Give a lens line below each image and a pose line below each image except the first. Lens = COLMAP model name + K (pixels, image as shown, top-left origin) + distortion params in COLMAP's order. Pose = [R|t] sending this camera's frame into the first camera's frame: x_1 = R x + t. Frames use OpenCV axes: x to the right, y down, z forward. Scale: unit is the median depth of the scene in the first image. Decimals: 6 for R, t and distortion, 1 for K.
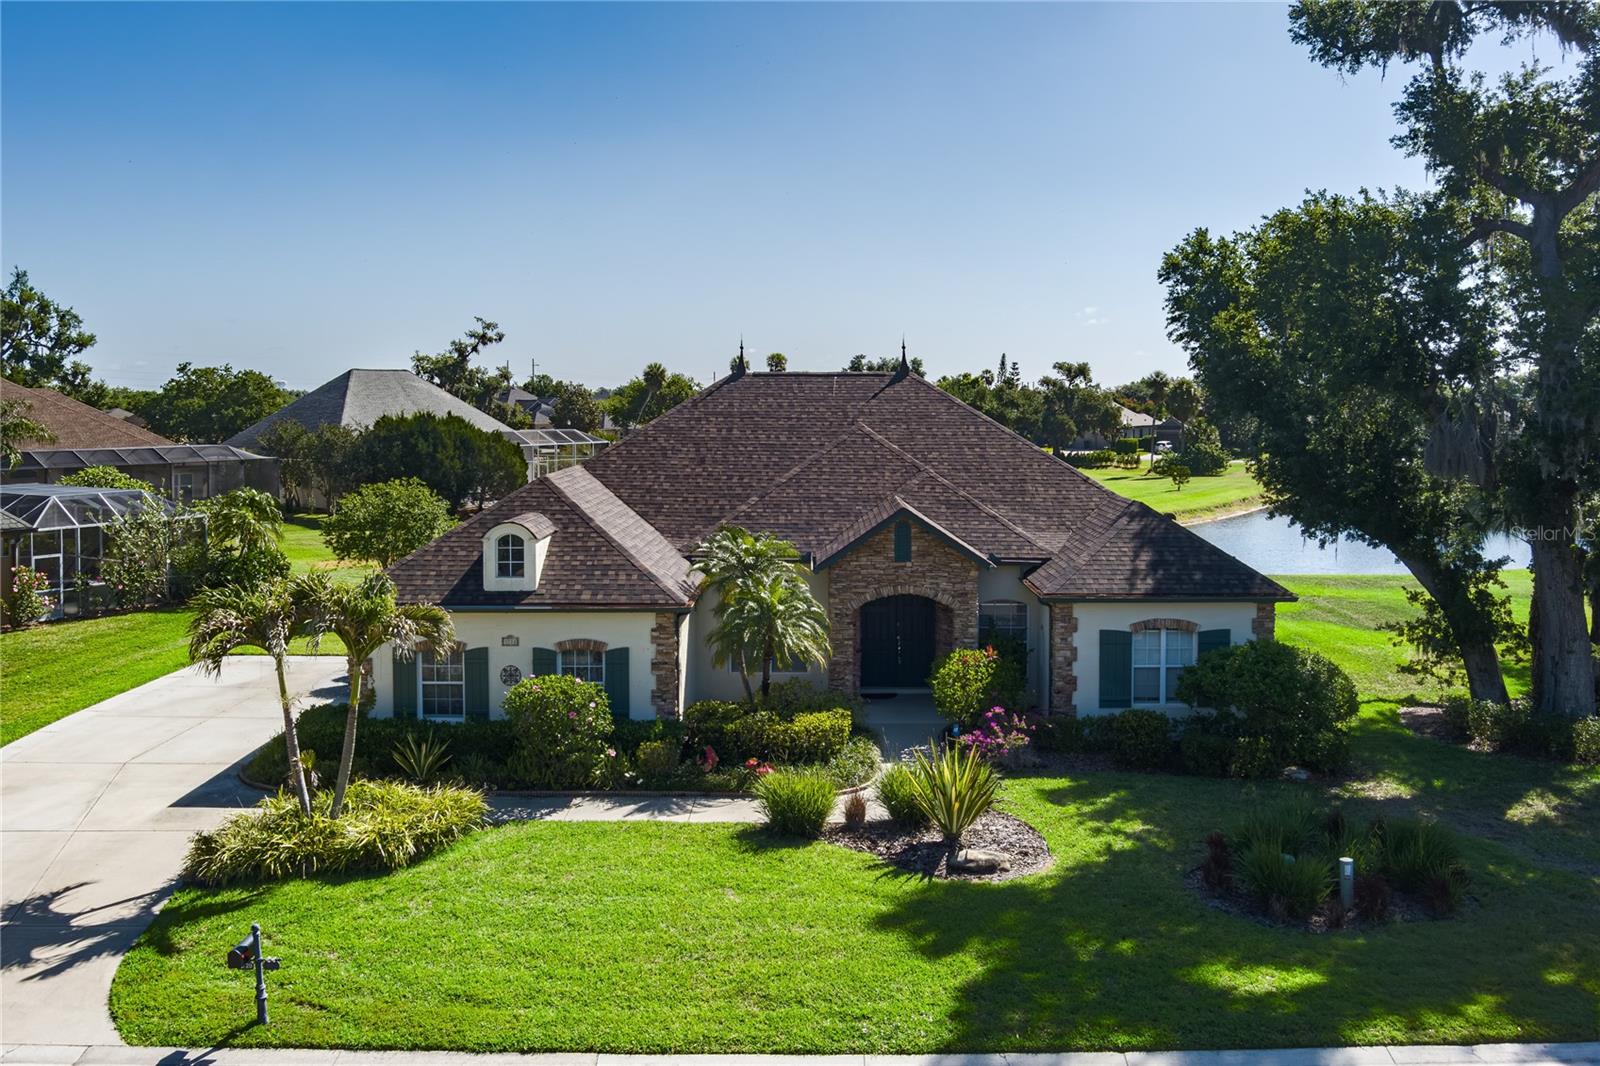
lens RADIAL K [[1313.7, 0, 819.6], [0, 1313.7, 433.7], [0, 0, 1]] dist [-0.050583, -0.005140]
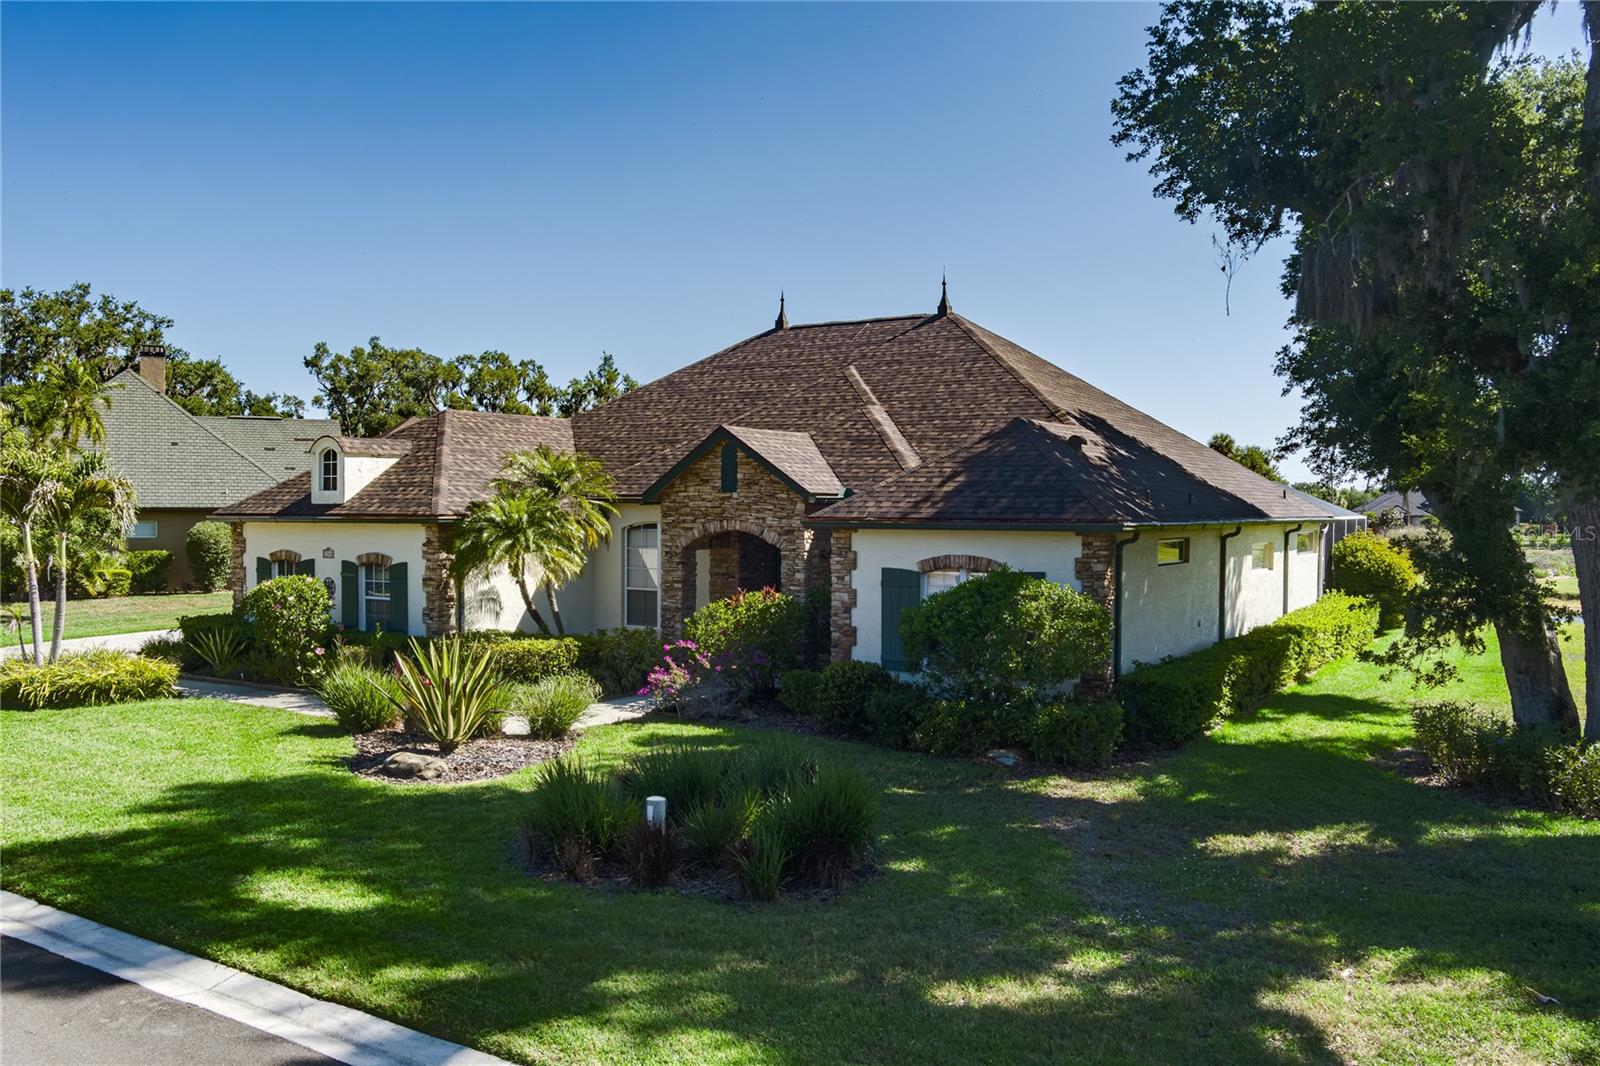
lens RADIAL K [[1318.1, 0, 756.6], [0, 1318.1, 537.2], [0, 0, 1]] dist [-0.071078, 0.007097]
pose [[0.835718, 0.015489, -0.548940, 0.631321], [-0.018928, 0.999821, -0.000606, 0.146808], [0.548832, 0.010896, 0.835862, 0.345513]]
